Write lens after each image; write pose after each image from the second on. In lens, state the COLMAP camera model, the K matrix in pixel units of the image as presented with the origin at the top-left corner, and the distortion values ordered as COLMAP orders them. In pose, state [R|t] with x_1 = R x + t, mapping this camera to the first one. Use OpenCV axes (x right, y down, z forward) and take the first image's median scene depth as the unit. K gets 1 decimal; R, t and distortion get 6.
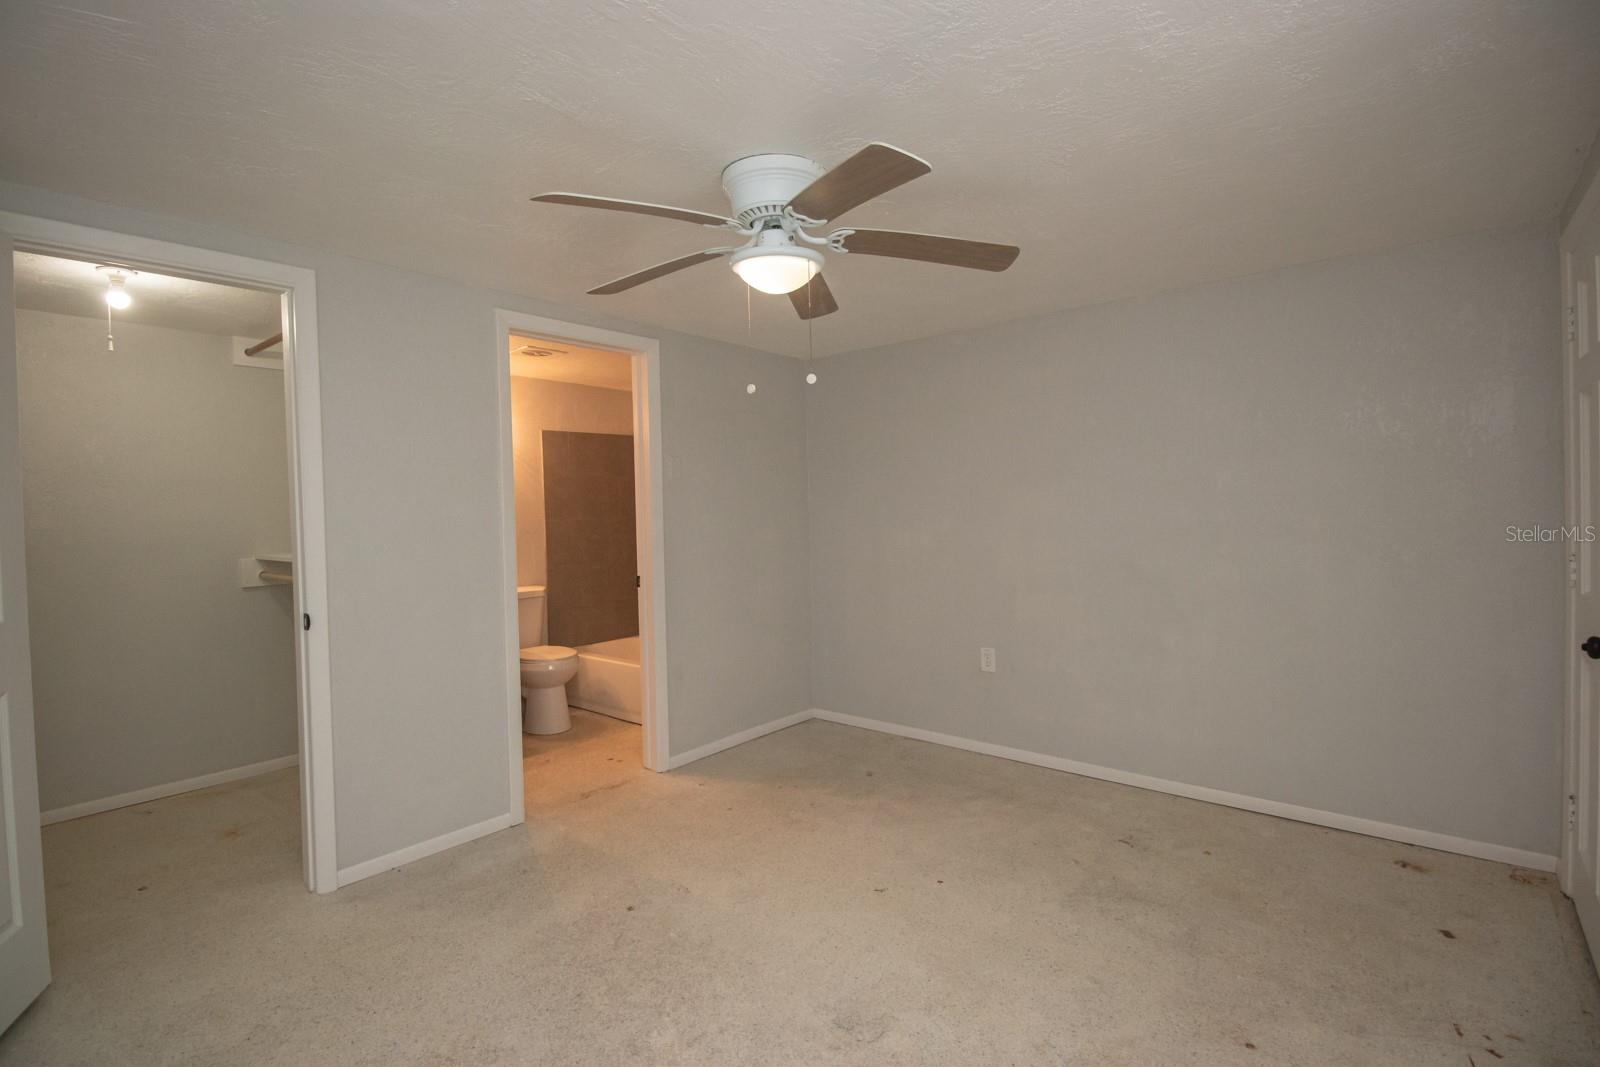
lens RADIAL K [[745.5, 0, 795.6], [0, 745.5, 521.3], [0, 0, 1]] dist [-0.001057, -0.012212]
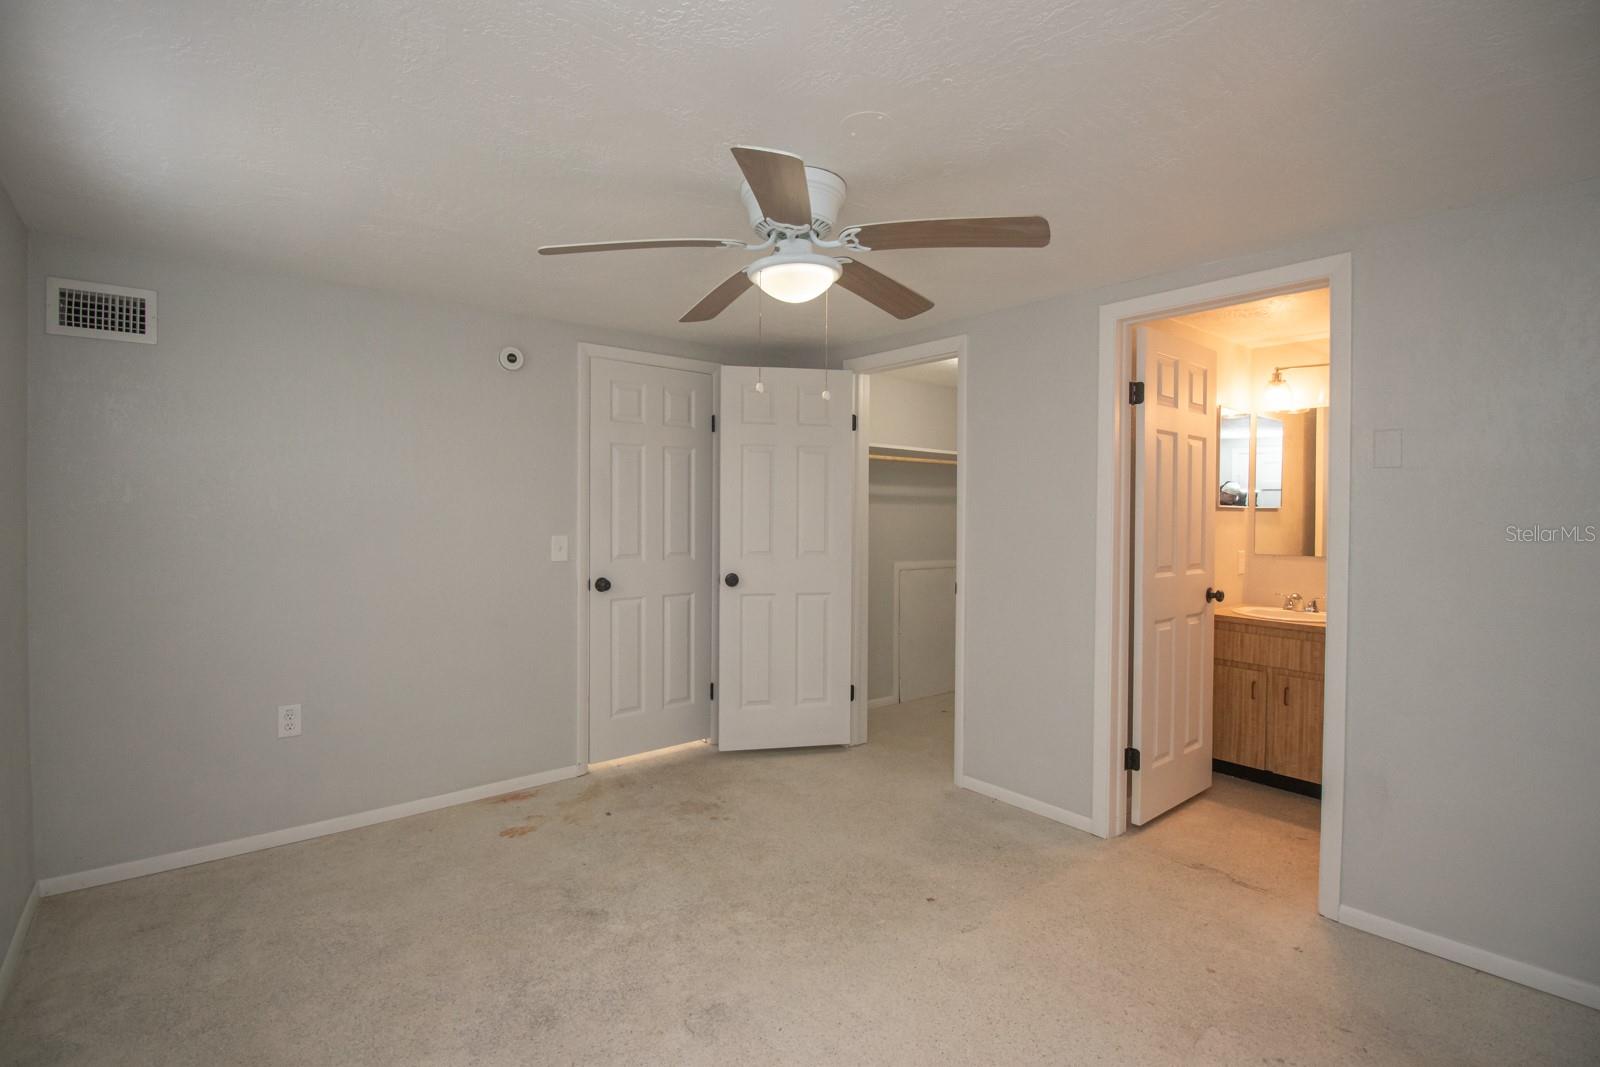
lens RADIAL K [[745.5, 0, 795.6], [0, 745.5, 521.3], [0, 0, 1]] dist [-0.001057, -0.012212]
pose [[-0.176509, 0.033708, -0.983722, 0.700065], [-0.021070, 0.999055, 0.038014, -0.034484], [0.984074, 0.027437, -0.175632, 0.849097]]
